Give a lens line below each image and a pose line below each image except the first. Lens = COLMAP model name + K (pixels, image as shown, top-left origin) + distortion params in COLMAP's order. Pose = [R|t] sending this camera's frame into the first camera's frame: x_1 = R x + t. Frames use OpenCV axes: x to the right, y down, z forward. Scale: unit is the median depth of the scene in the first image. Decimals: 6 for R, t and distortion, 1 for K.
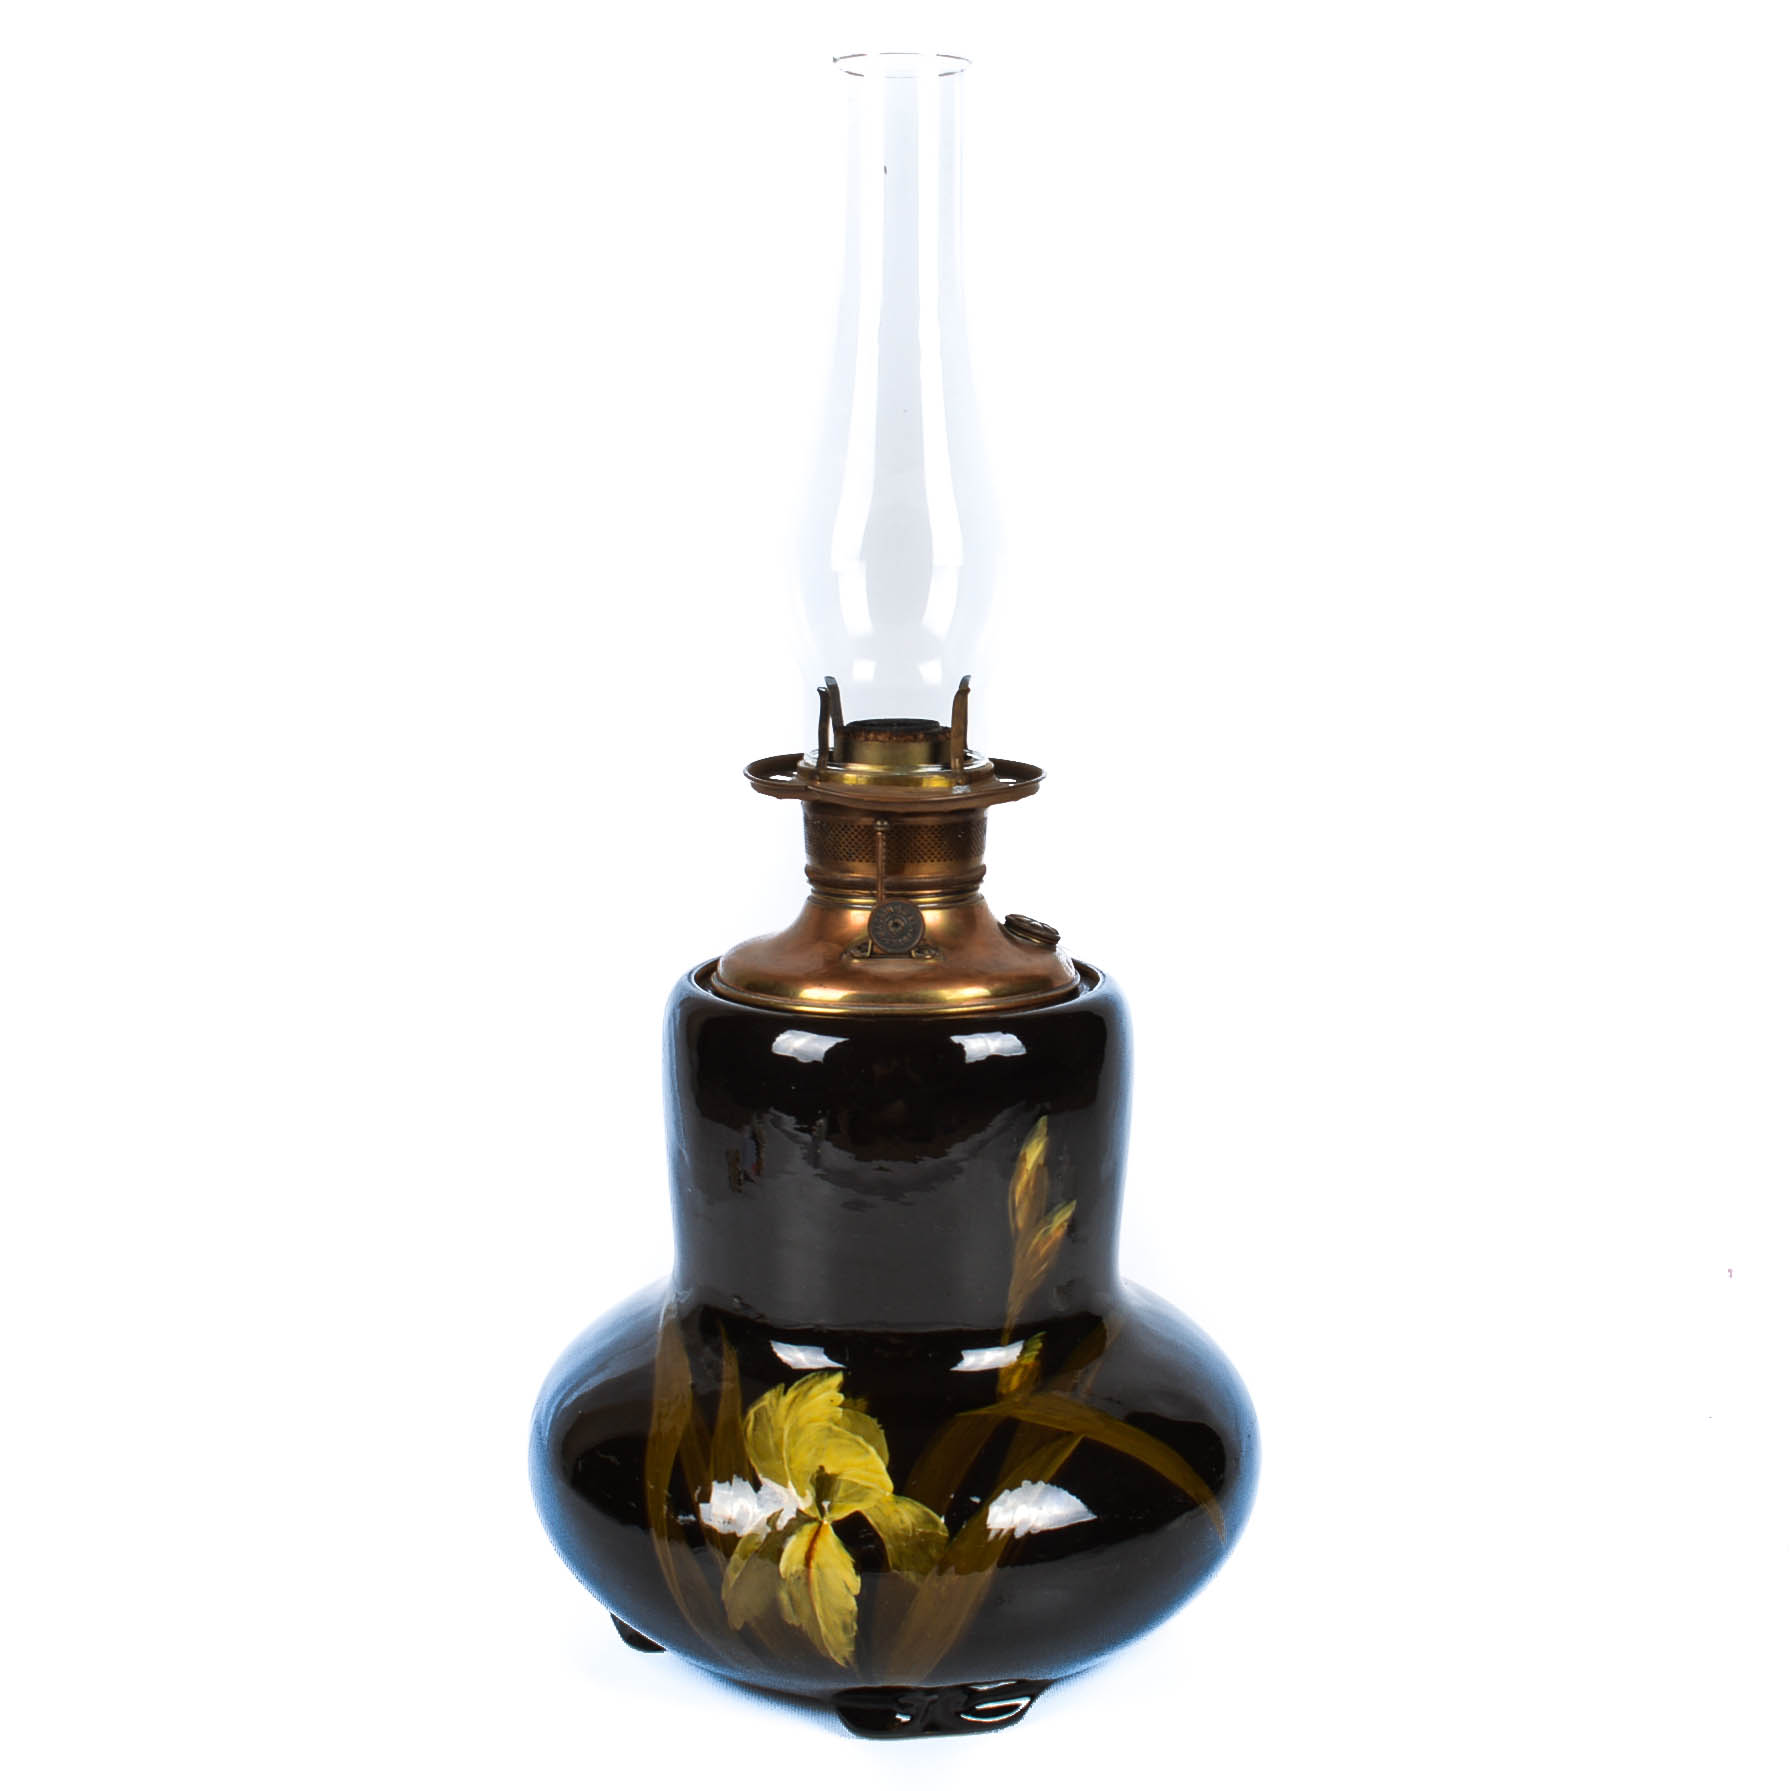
lens RADIAL K [[3395.3, 0, 856.8], [0, 3395.3, 802.0], [0, 0, 1]] dist [-0.029753, 0.000000]
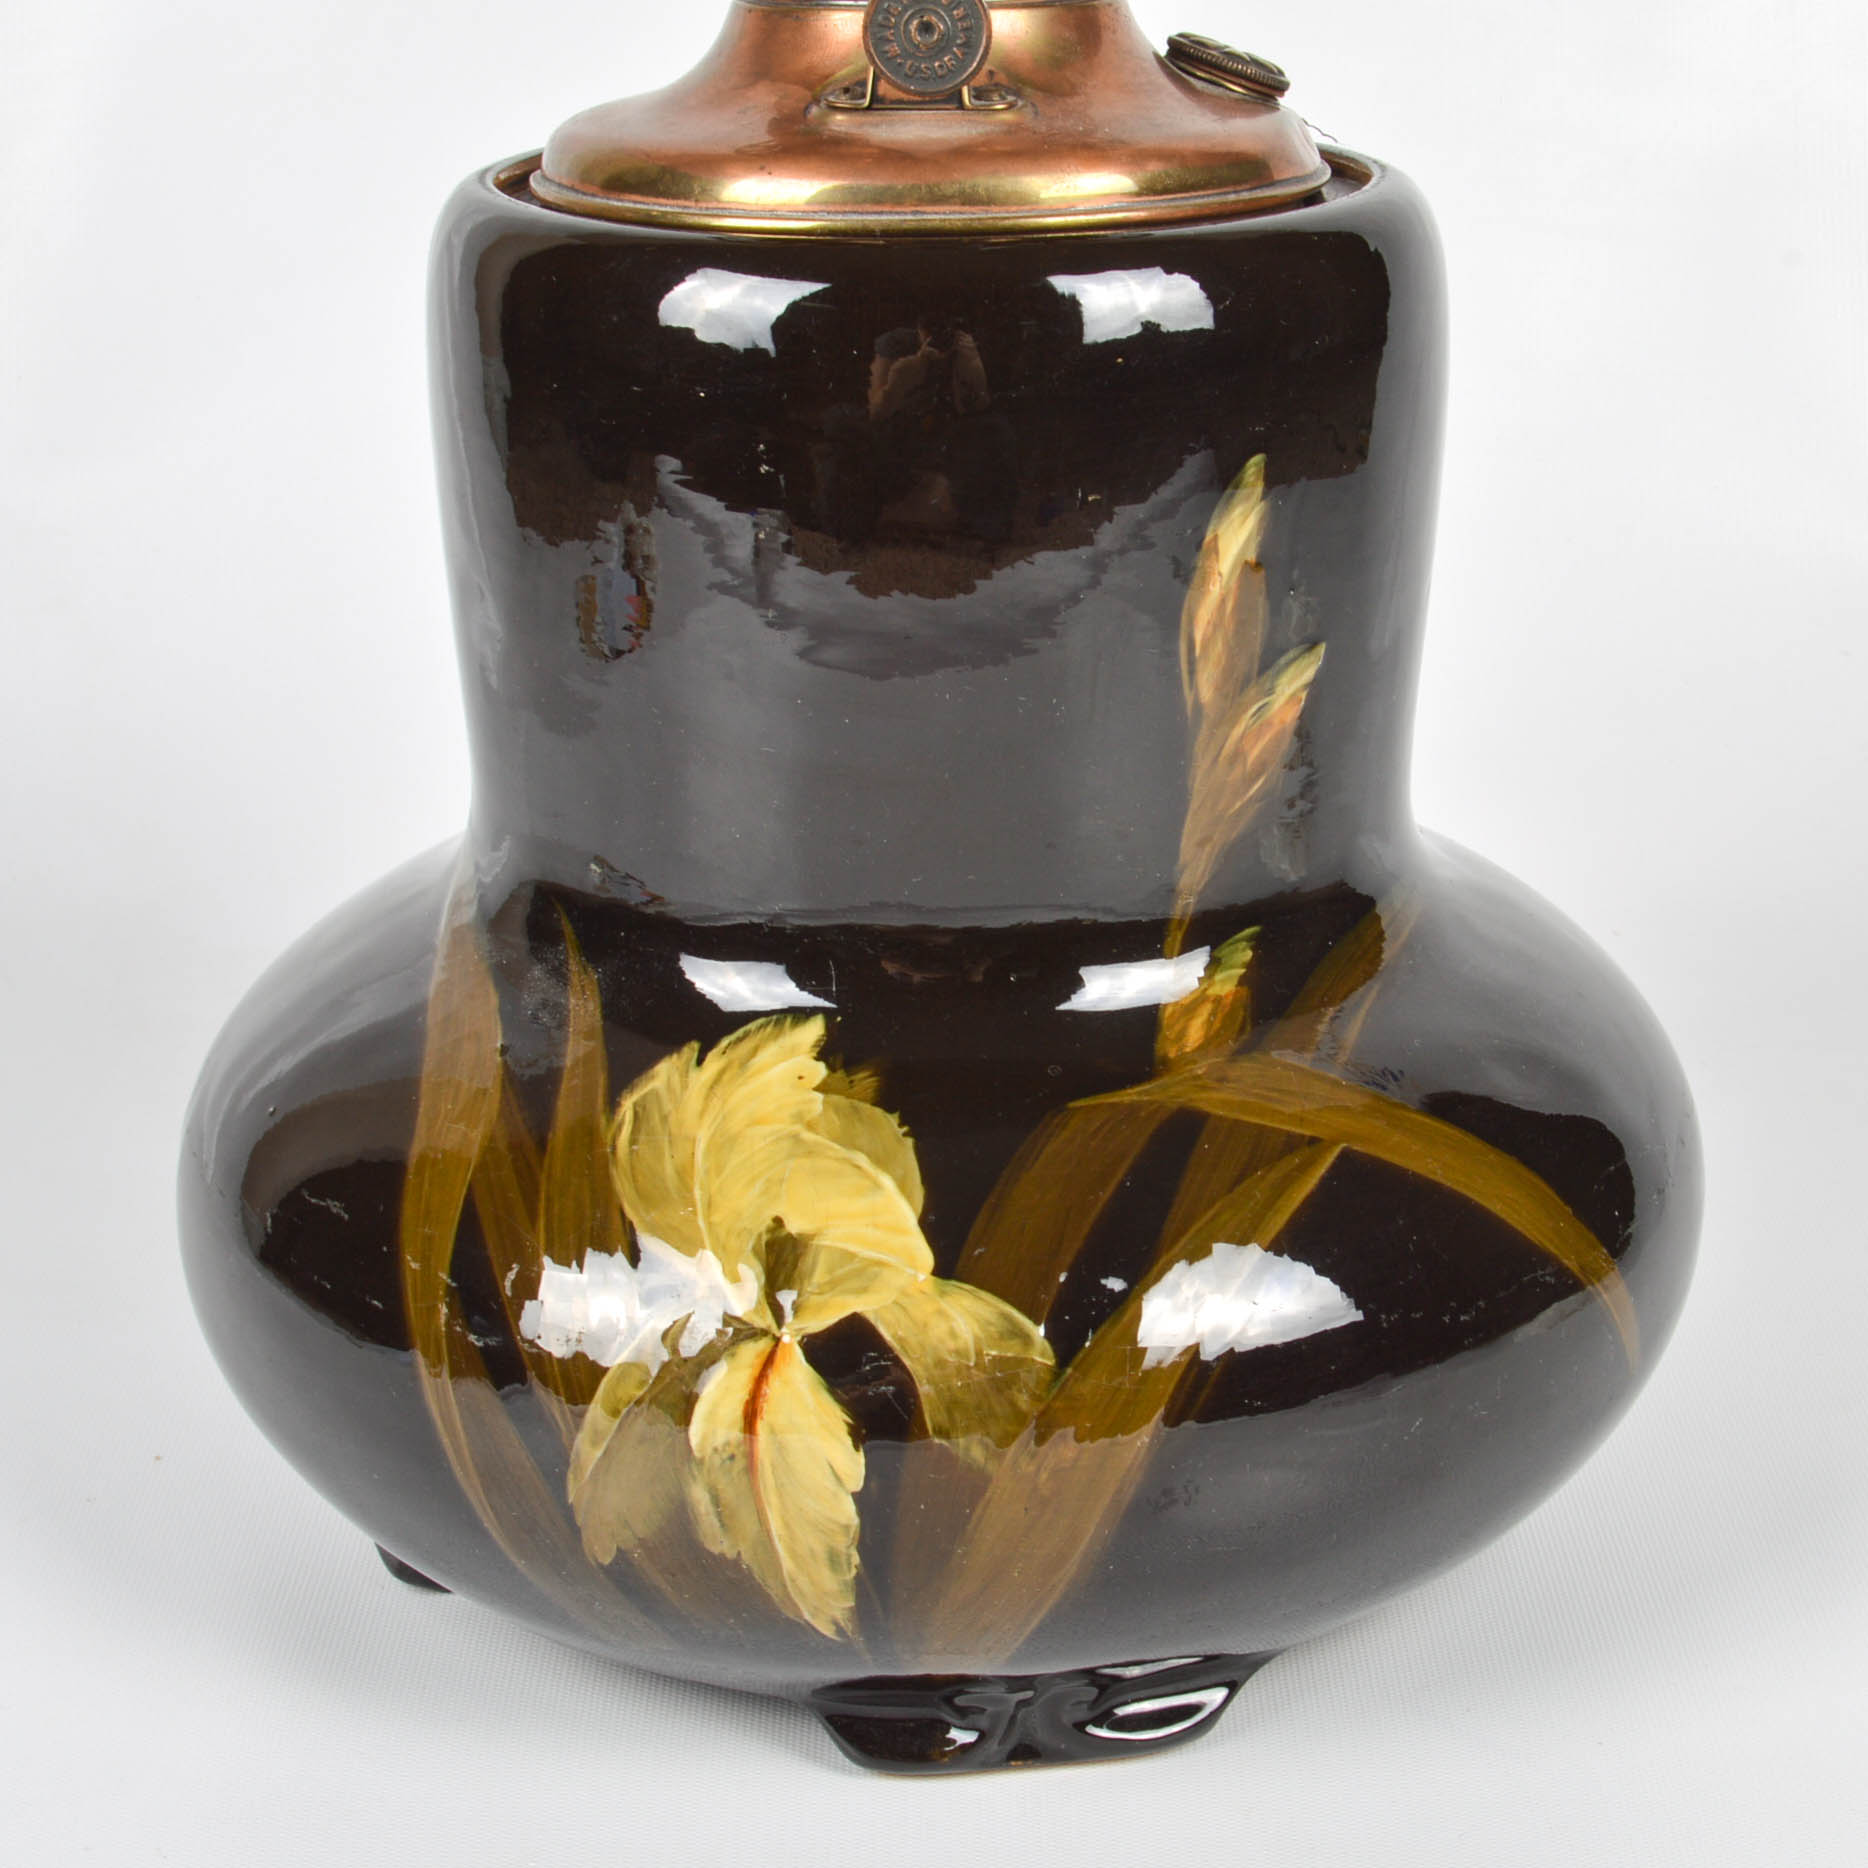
lens RADIAL K [[5063.4, 0, 939.5], [0, 5063.4, 923.6], [0, 0, 1]] dist [0.115184, 0.000000]
pose [[0.999925, -0.011952, 0.002628, 0.009921], [0.011472, 0.990259, 0.138762, 0.059331], [-0.004261, -0.138721, 0.990322, 0.314570]]
